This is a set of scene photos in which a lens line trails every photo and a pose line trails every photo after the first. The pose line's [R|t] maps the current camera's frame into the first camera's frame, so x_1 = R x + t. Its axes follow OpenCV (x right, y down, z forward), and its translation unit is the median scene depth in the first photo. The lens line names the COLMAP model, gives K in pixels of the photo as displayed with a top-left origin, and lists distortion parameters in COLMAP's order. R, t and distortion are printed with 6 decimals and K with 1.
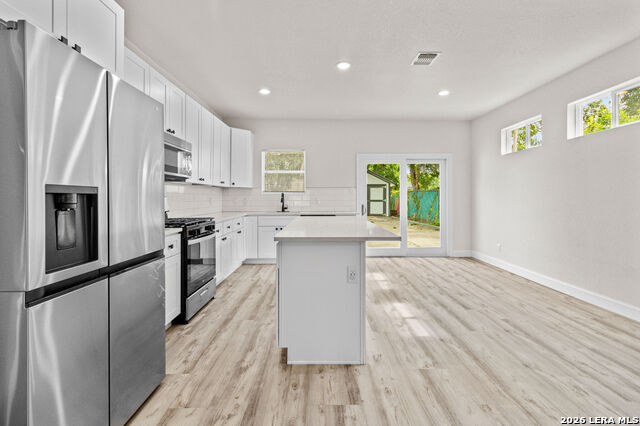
lens RADIAL K [[298.8, 0, 322.9], [0, 298.8, 200.1], [0, 0, 1]] dist [-0.001012, -0.000375]
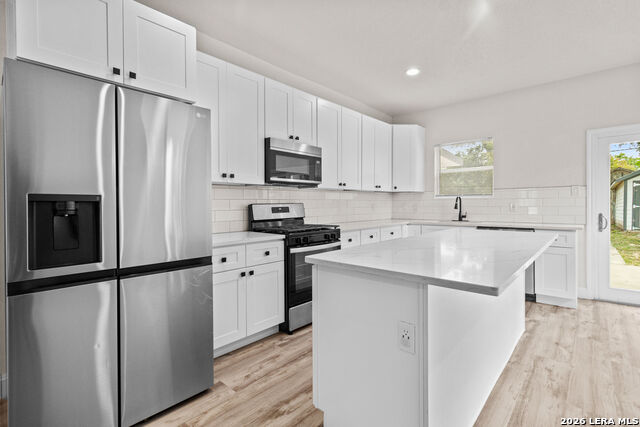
lens RADIAL K [[302.9, 0, 319.2], [0, 302.9, 207.6], [0, 0, 1]] dist [0.000007, -0.000004]
pose [[0.734213, 0.004530, -0.678904, 0.299154], [-0.000021, 0.999978, 0.006650, -0.002709], [0.678919, -0.004868, 0.734197, 0.373546]]
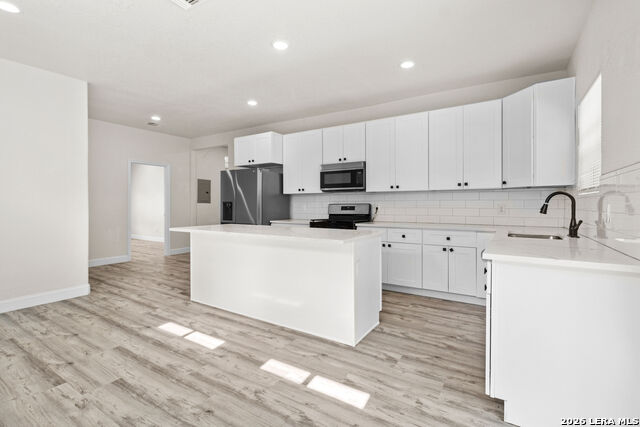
lens RADIAL K [[292.9, 0, 322.4], [0, 292.9, 204.8], [0, 0, 1]] dist [0.001697, 0.000062]
pose [[-0.536342, 0.002297, -0.843998, 0.944677], [-0.004504, 0.999974, 0.005584, -0.015541], [0.843989, 0.006797, -0.536318, 2.066394]]
